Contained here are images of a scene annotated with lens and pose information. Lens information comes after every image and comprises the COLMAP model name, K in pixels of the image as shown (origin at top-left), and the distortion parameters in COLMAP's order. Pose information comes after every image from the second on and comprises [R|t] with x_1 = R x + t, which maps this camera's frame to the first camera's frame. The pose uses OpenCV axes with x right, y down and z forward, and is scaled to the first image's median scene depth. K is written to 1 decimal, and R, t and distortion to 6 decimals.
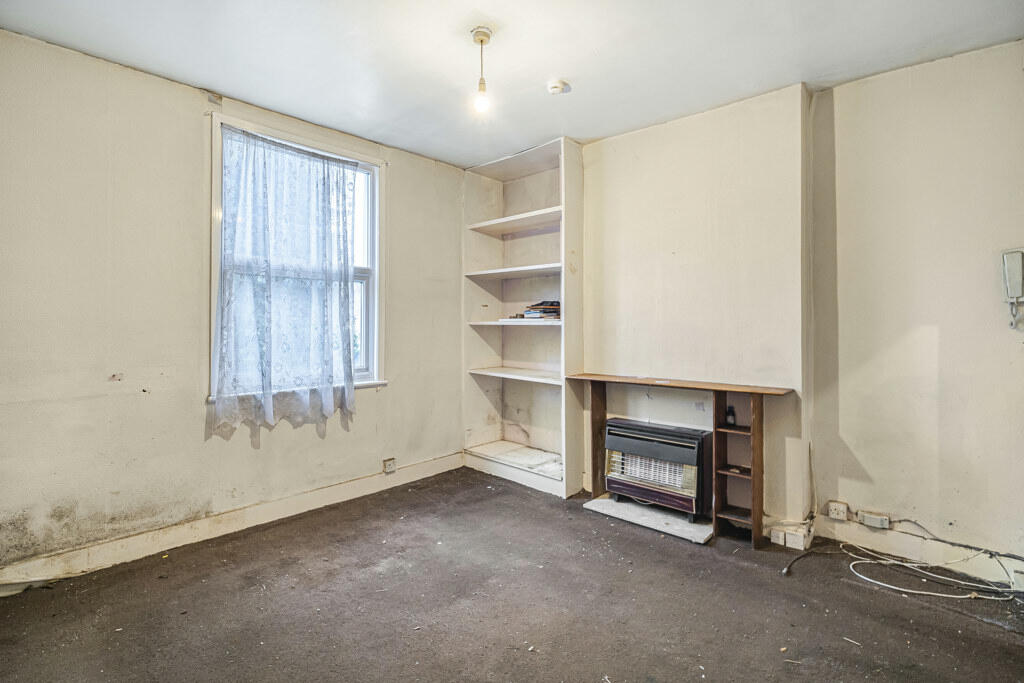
lens RADIAL K [[488.8, 0, 513.3], [0, 488.8, 318.9], [0, 0, 1]] dist [-0.002178, -0.000450]
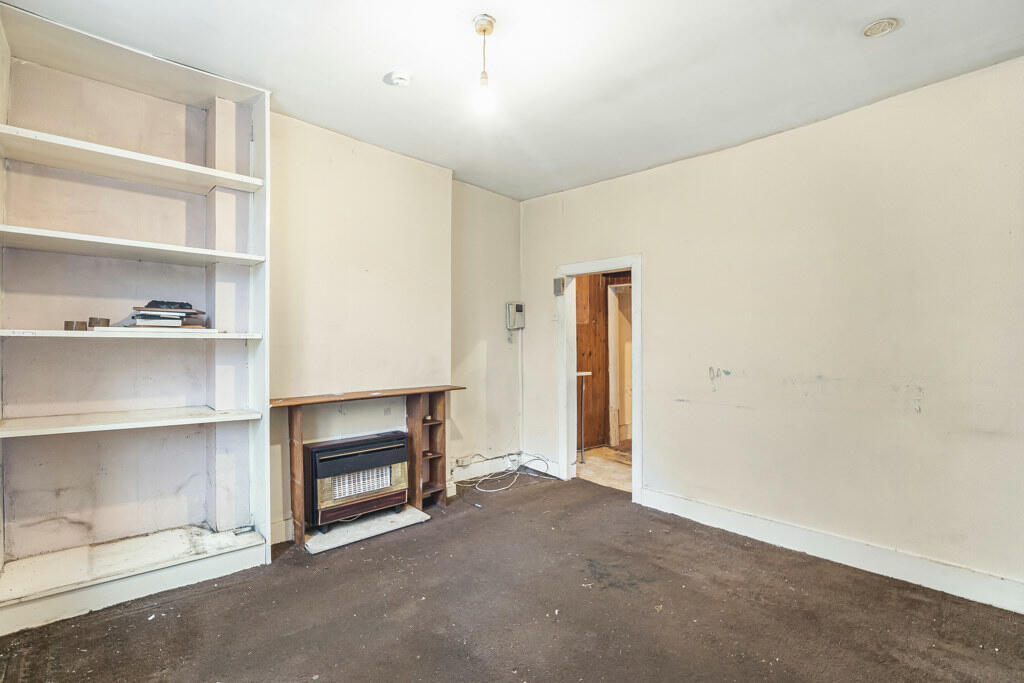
lens RADIAL K [[473.2, 0, 505.3], [0, 473.2, 339.5], [0, 0, 1]] dist [-0.009595, -0.001114]
pose [[0.063389, 0.003528, 0.997983, -0.650689], [-0.019274, 0.999812, -0.002310, 0.008845], [-0.997803, -0.019089, 0.063445, 0.620388]]
